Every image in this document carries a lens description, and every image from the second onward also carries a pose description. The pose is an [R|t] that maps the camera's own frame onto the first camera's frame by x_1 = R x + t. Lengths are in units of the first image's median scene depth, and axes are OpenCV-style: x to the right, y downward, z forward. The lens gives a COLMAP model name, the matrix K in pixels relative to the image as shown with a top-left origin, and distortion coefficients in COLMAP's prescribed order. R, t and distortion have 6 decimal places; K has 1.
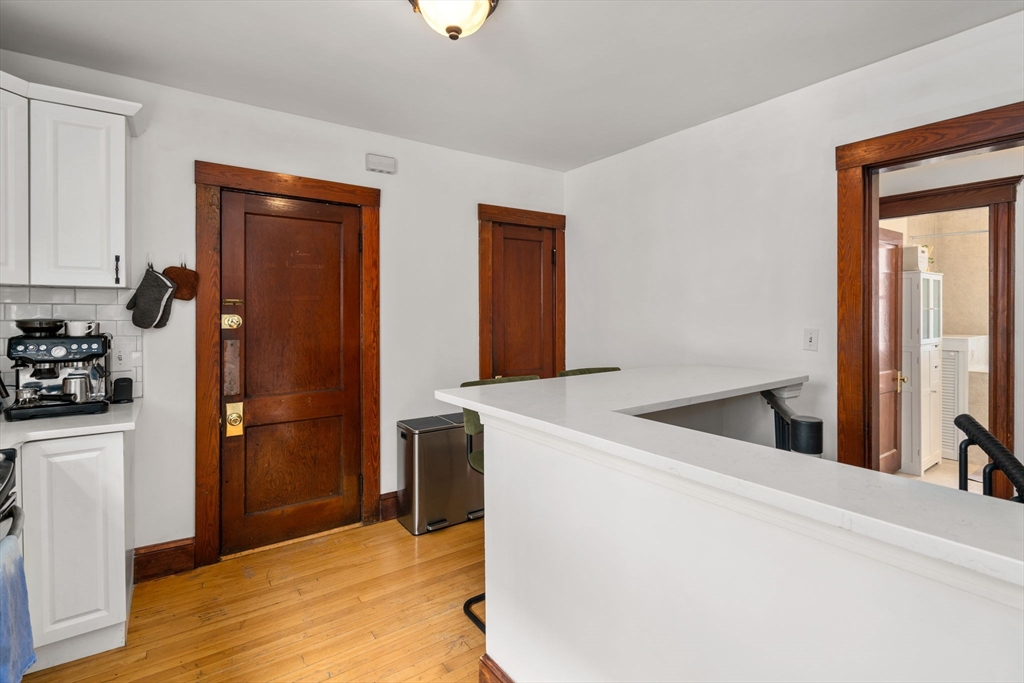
lens RADIAL K [[477.1, 0, 519.4], [0, 477.1, 314.2], [0, 0, 1]] dist [-0.005191, 0.001508]
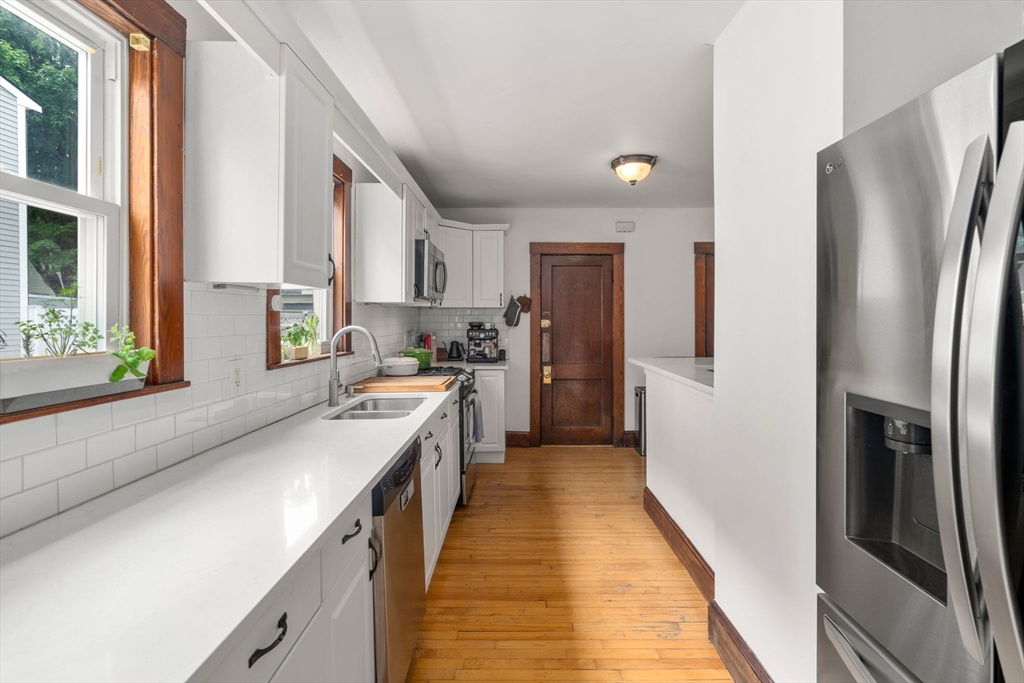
lens RADIAL K [[477.1, 0, 519.8], [0, 477.1, 321.4], [0, 0, 1]] dist [-0.005191, 0.001508]
pose [[0.811403, 0.001233, -0.584485, 0.437966], [0.000999, 0.999993, 0.003497, 0.000135], [0.584486, -0.003422, 0.811397, -0.625597]]
